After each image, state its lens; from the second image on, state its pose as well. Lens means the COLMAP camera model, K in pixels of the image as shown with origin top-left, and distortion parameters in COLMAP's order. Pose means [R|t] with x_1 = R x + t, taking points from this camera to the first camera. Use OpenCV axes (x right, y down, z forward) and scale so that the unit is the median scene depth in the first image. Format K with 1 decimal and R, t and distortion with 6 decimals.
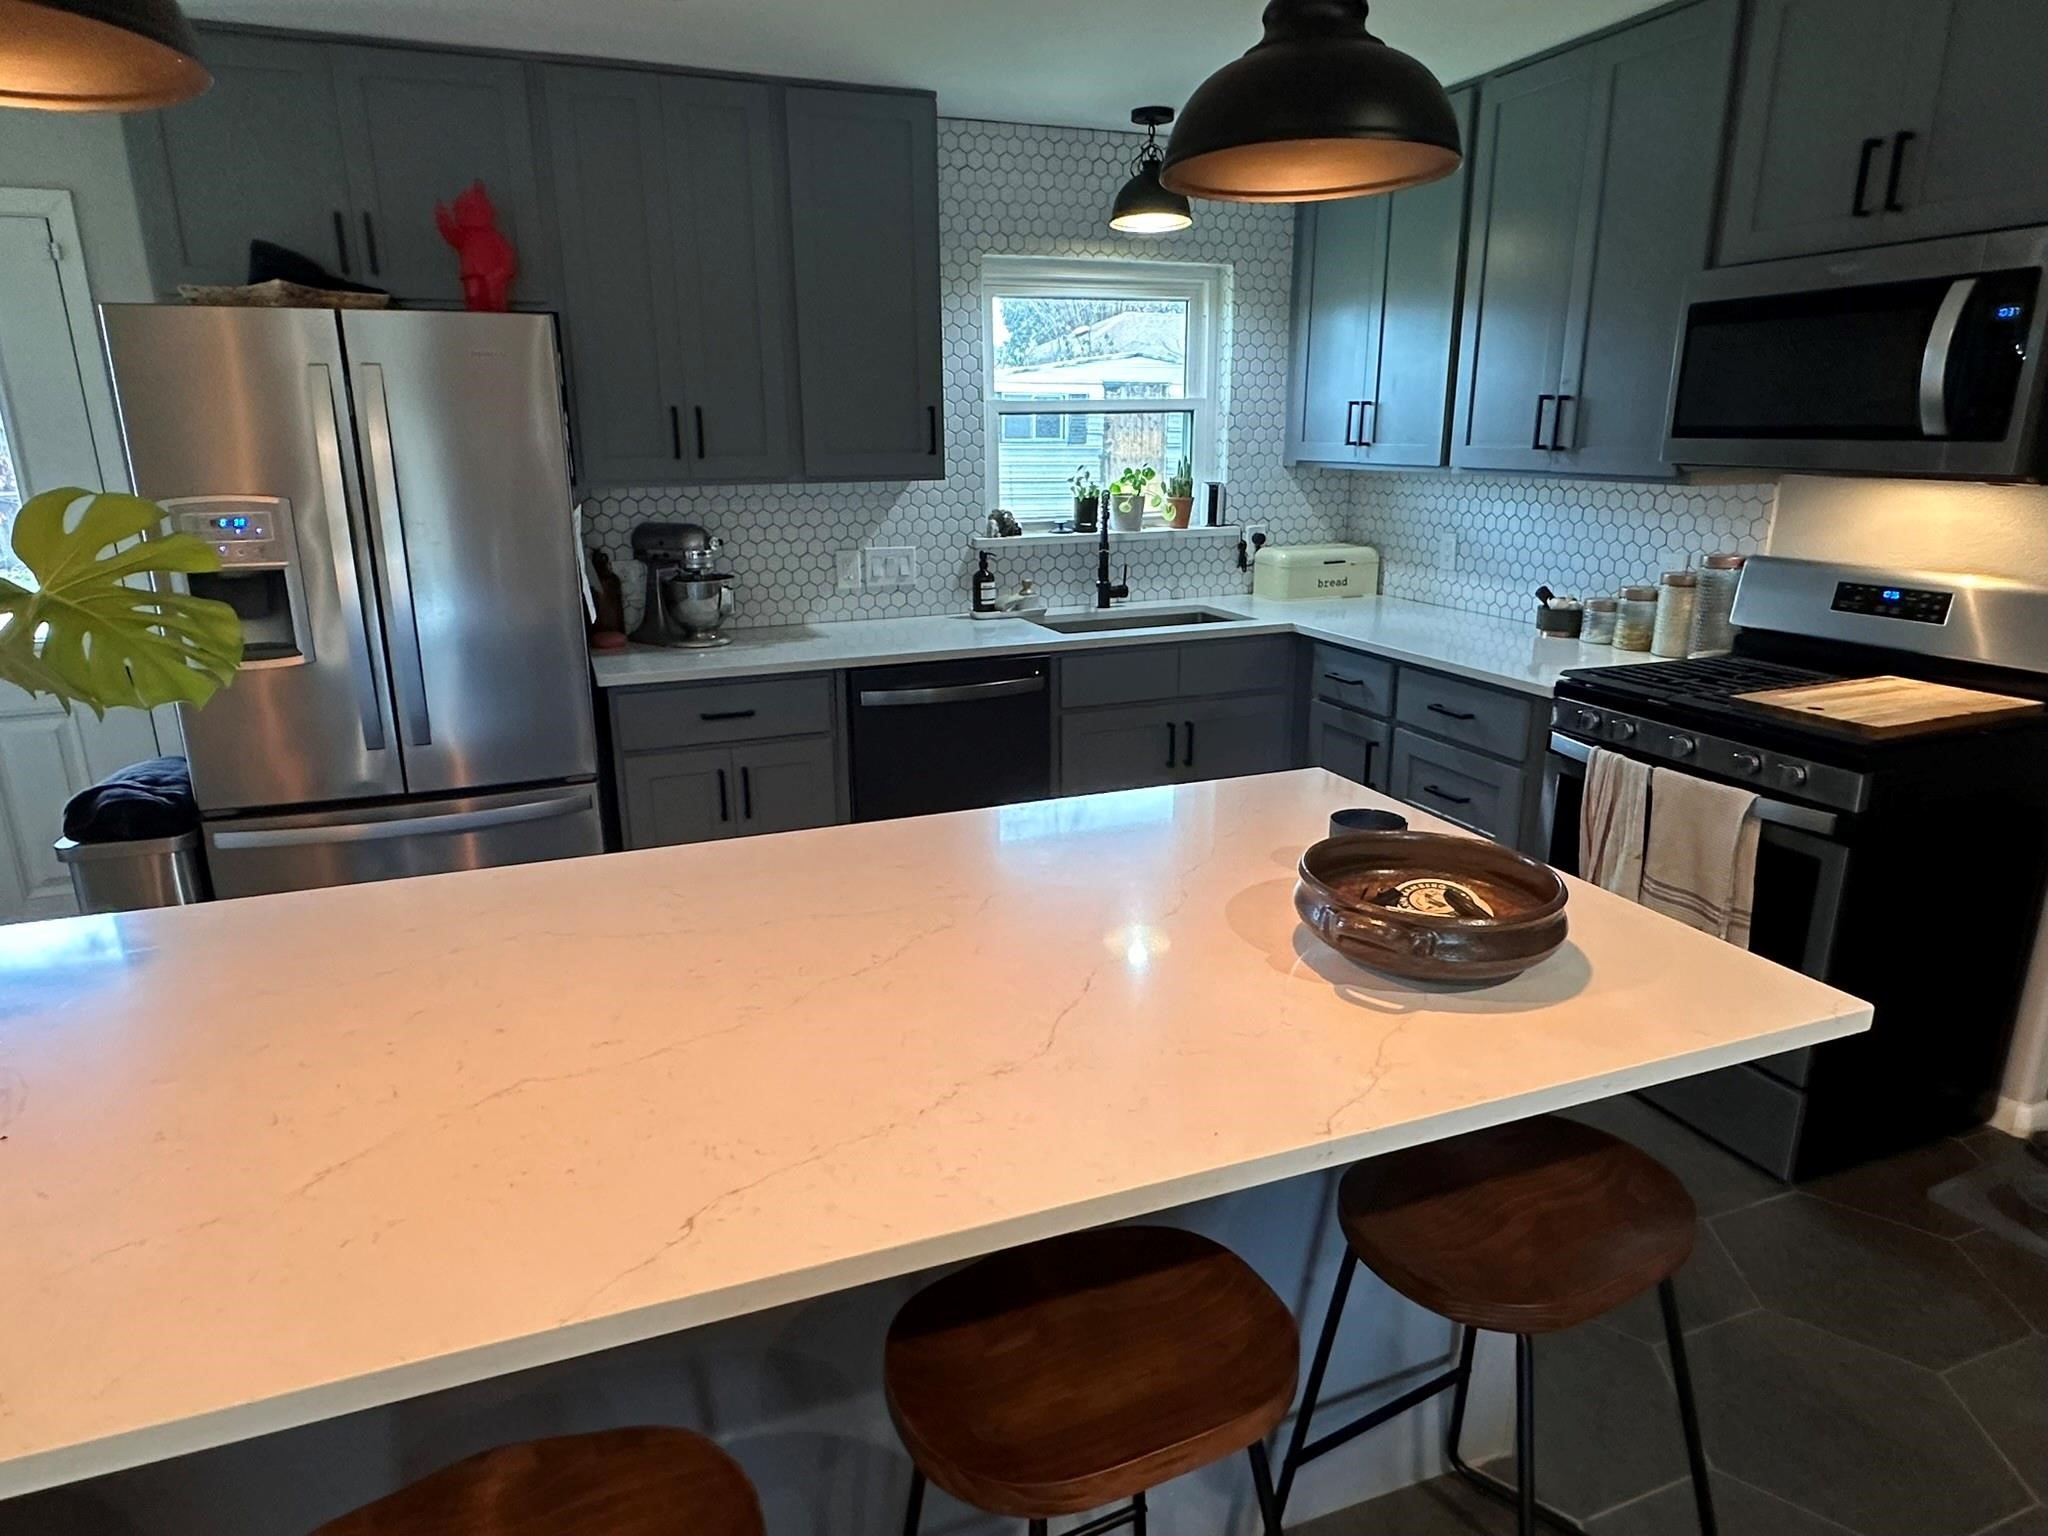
lens RADIAL K [[1239.7, 0, 1027.6], [0, 1239.7, 768.6], [0, 0, 1]] dist [0.000295, 0.000211]
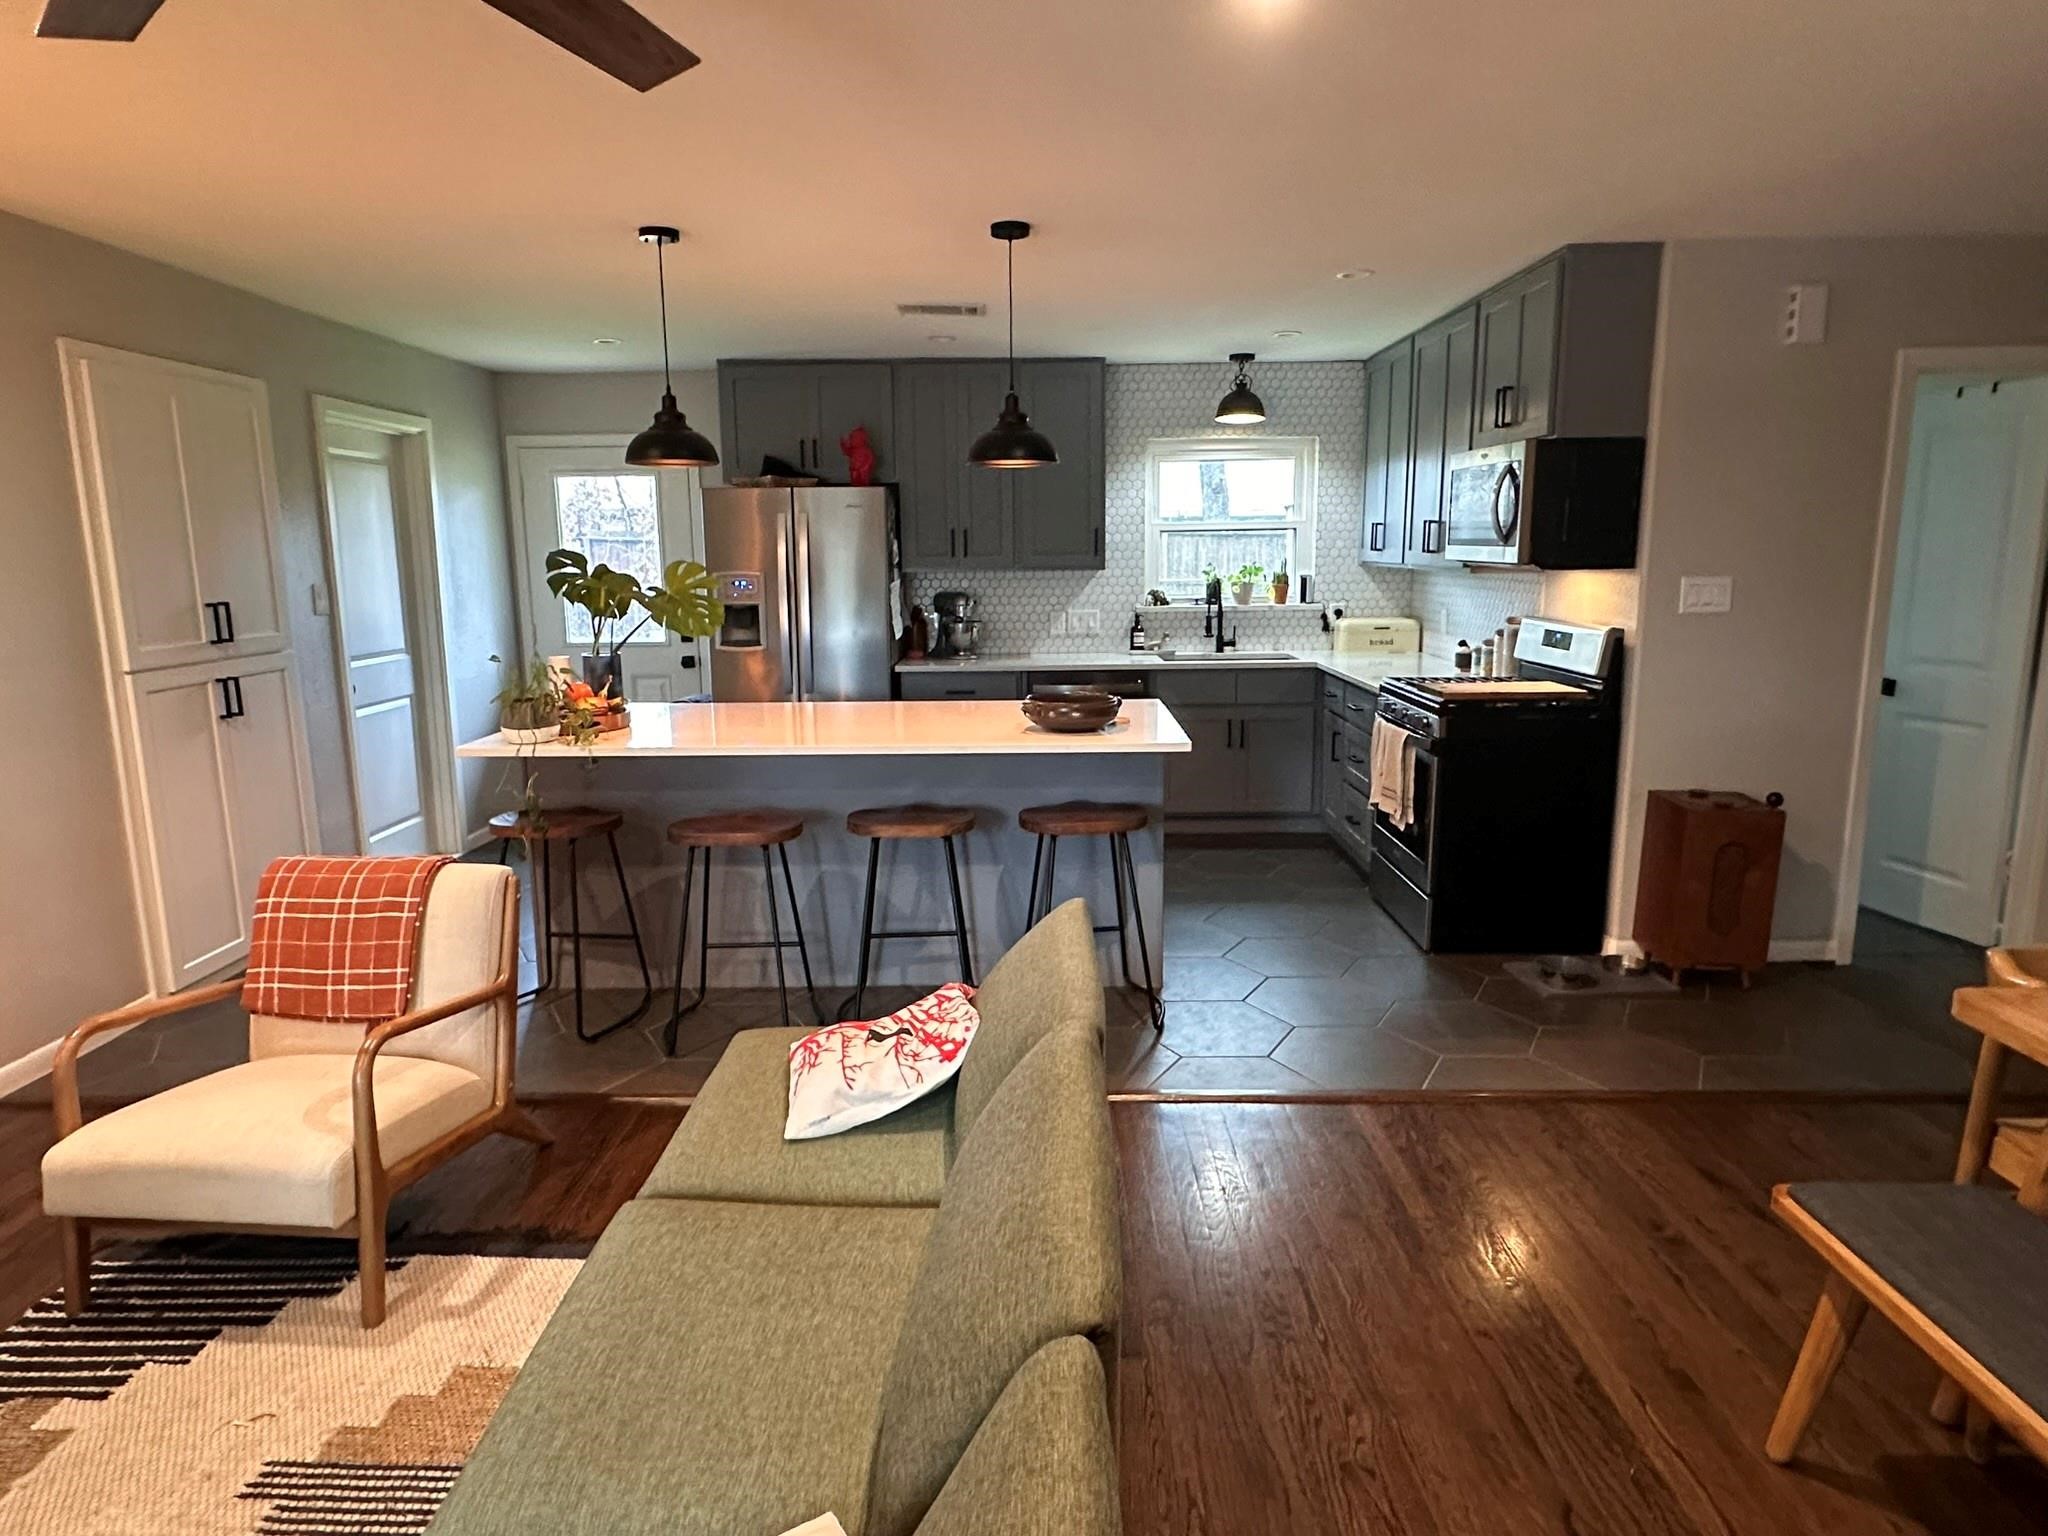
lens RADIAL K [[1239.7, 0, 1026.9], [0, 1239.7, 766.3], [0, 0, 1]] dist [0.000295, 0.000211]
pose [[0.930206, 0.064452, -0.361334, 0.441026], [-0.095298, 0.993111, -0.068187, 0.153441], [0.354450, 0.097862, 0.929940, -0.567283]]
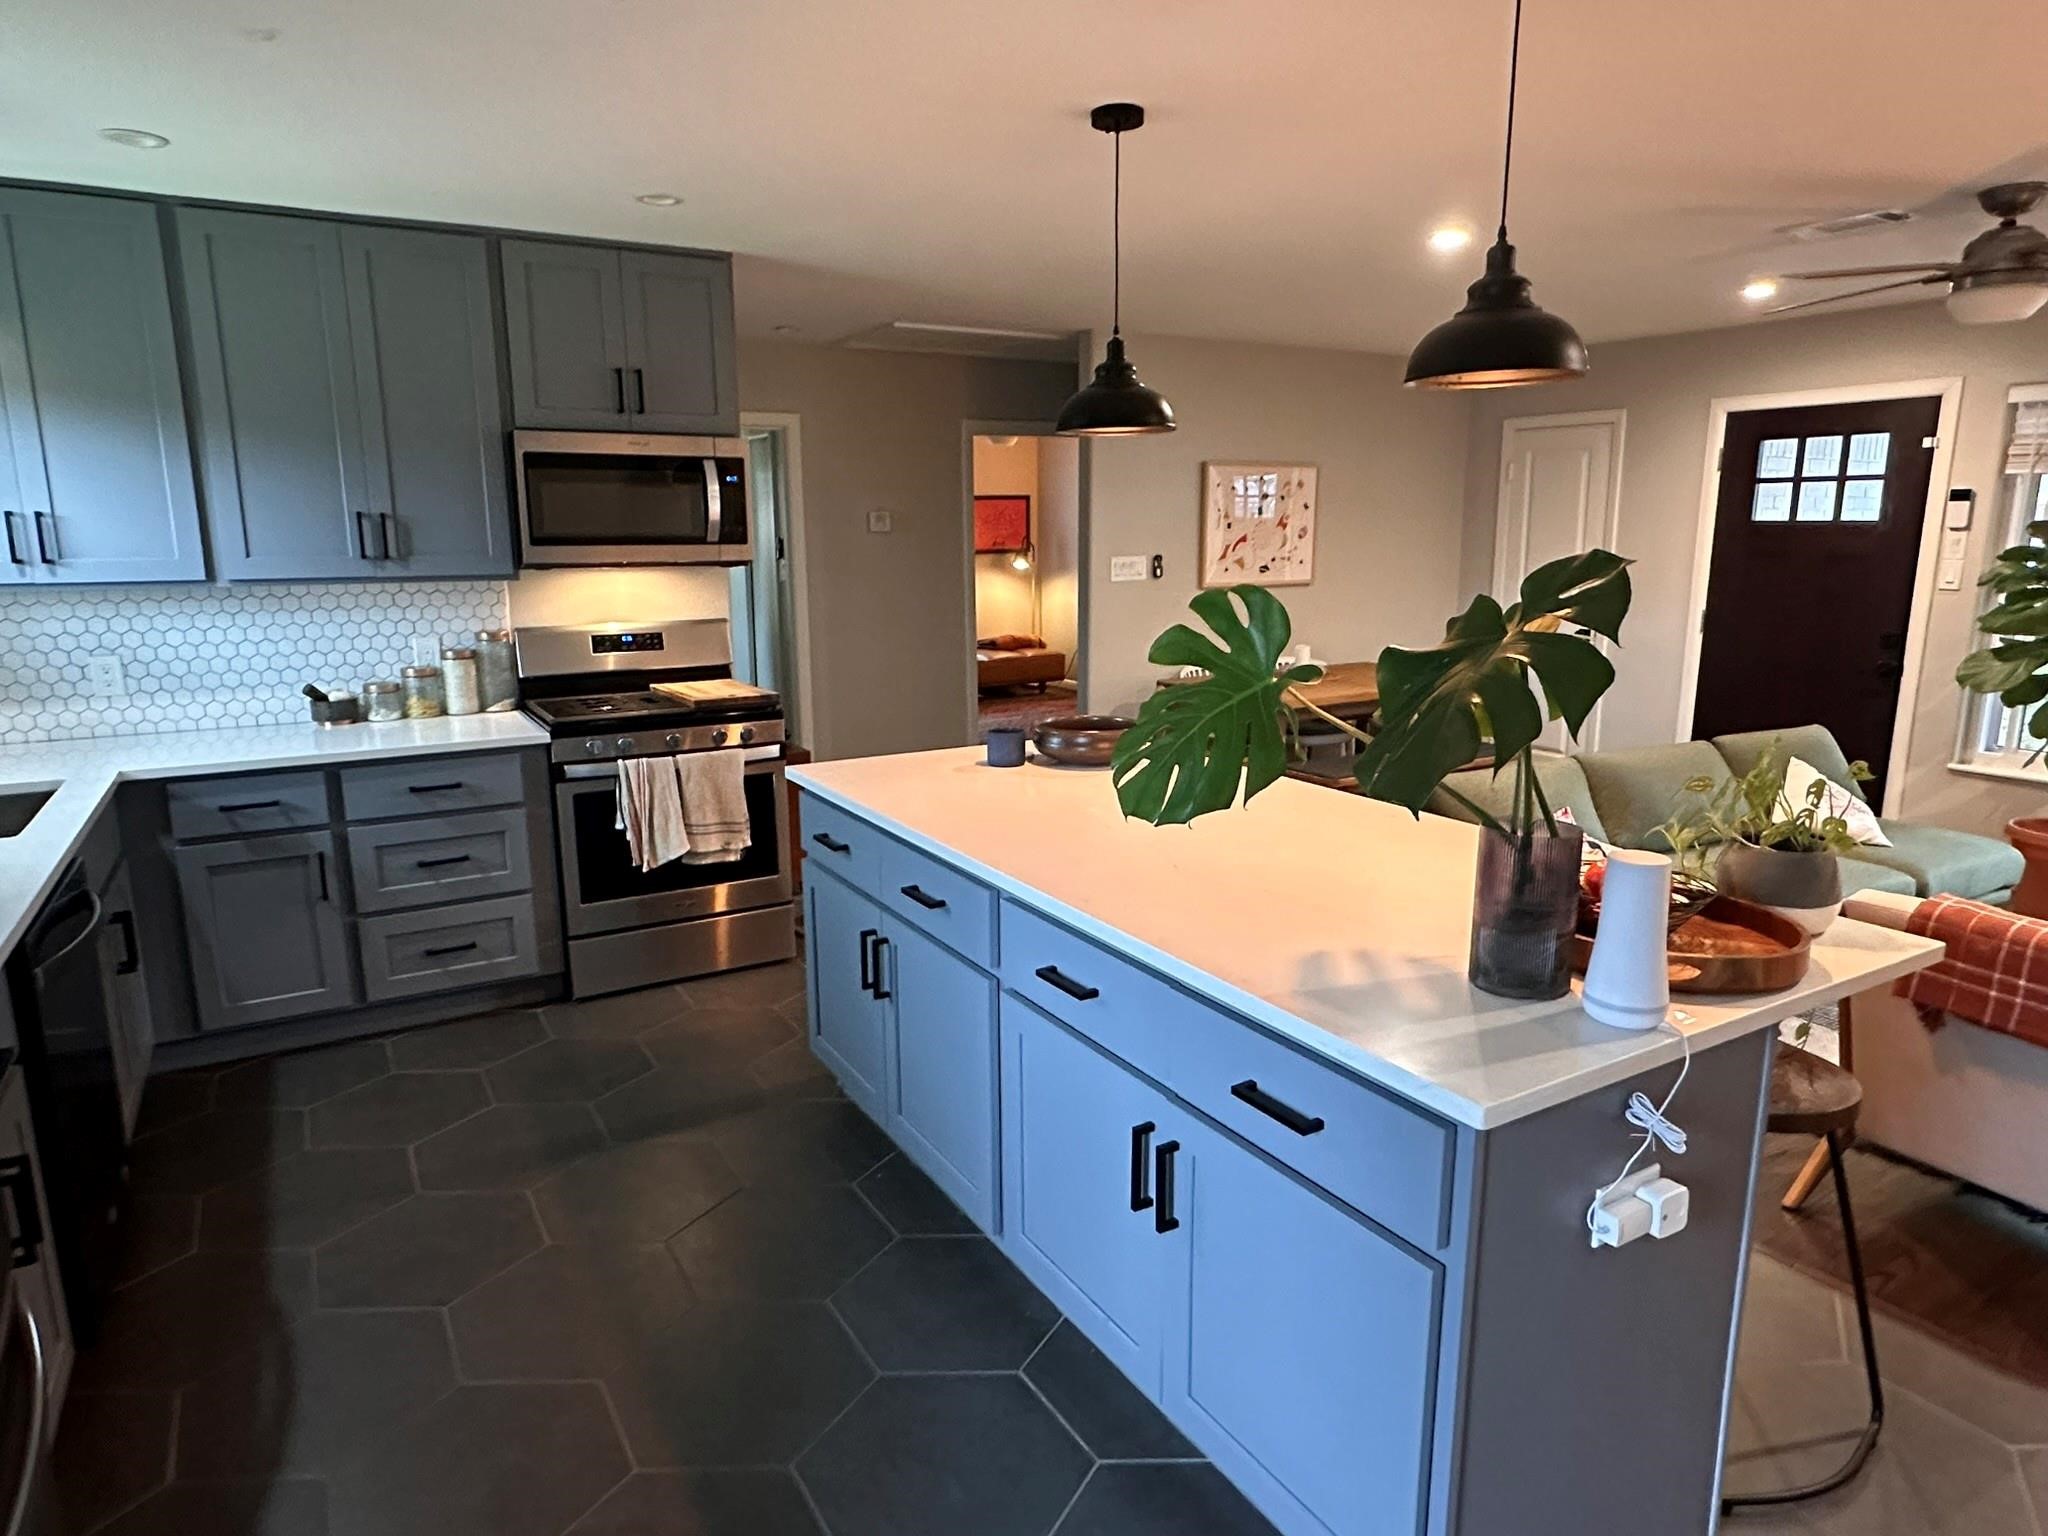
lens RADIAL K [[1239.7, 0, 1025.6], [0, 1239.7, 776.0], [0, 0, 1]] dist [0.000295, 0.000211]
pose [[-0.164592, -0.191529, 0.967588, -0.756585], [0.267519, 0.935530, 0.230689, -0.156233], [-0.949391, 0.296817, -0.102743, 0.546328]]
